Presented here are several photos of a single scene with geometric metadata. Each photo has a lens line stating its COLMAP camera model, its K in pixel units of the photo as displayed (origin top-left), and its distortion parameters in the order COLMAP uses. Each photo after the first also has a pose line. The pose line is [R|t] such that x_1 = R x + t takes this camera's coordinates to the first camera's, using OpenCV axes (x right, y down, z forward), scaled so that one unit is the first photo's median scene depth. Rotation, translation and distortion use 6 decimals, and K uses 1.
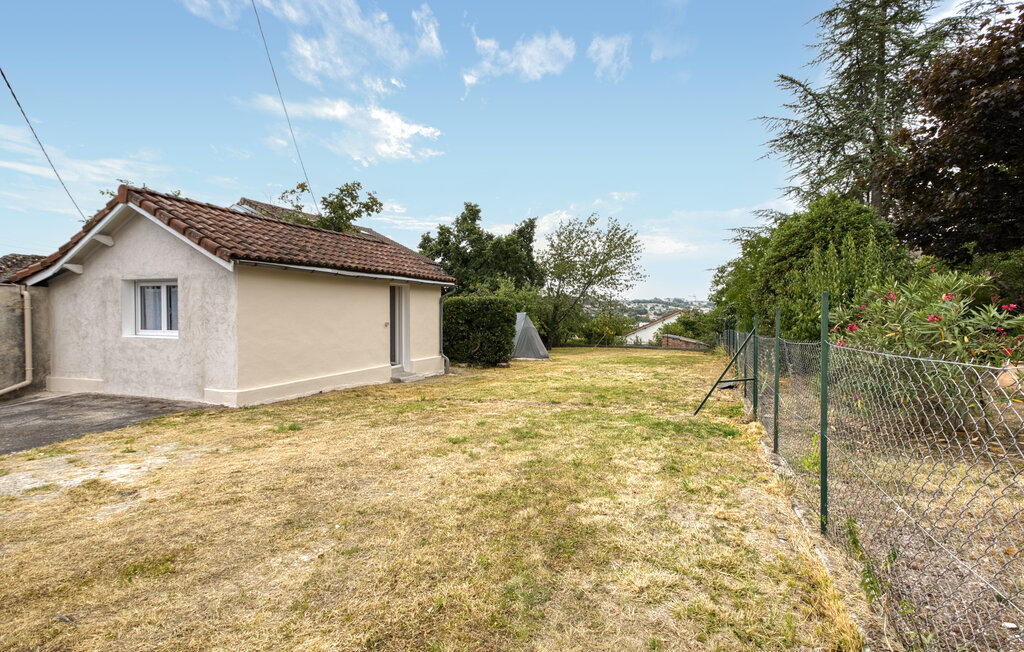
lens RADIAL K [[481.0, 0, 517.5], [0, 481.0, 305.3], [0, 0, 1]] dist [0.016273, -0.000613]
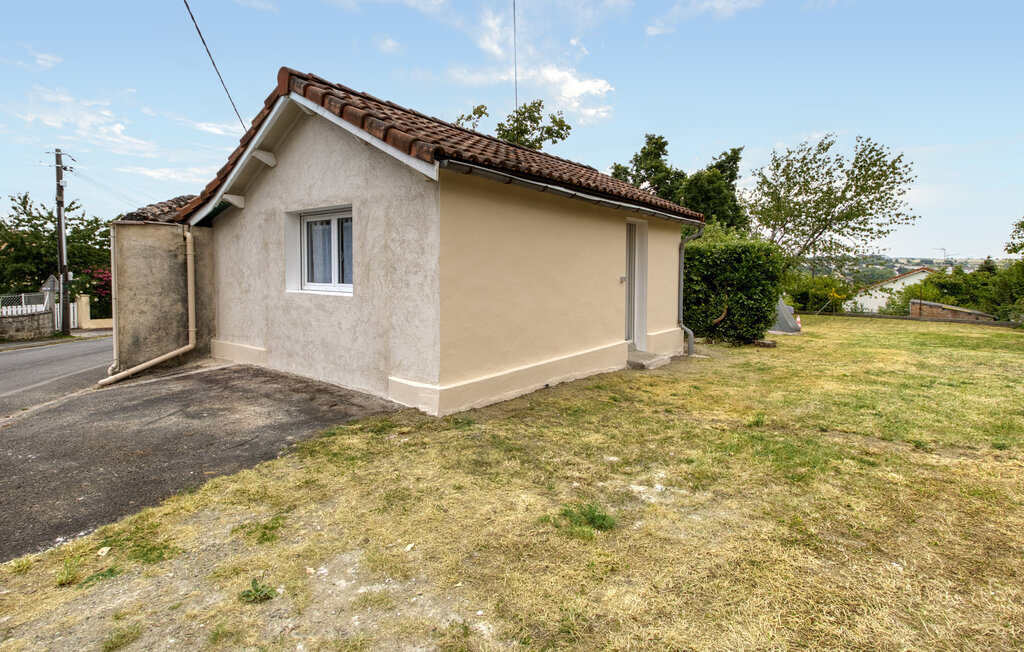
lens RADIAL K [[496.9, 0, 514.3], [0, 496.9, 264.4], [0, 0, 1]] dist [0.000608, 0.000202]
pose [[0.960003, 0.001884, -0.279982, -0.271541], [-0.001519, 0.999998, 0.001521, 0.021576], [0.279984, -0.001035, 0.960004, 0.373866]]
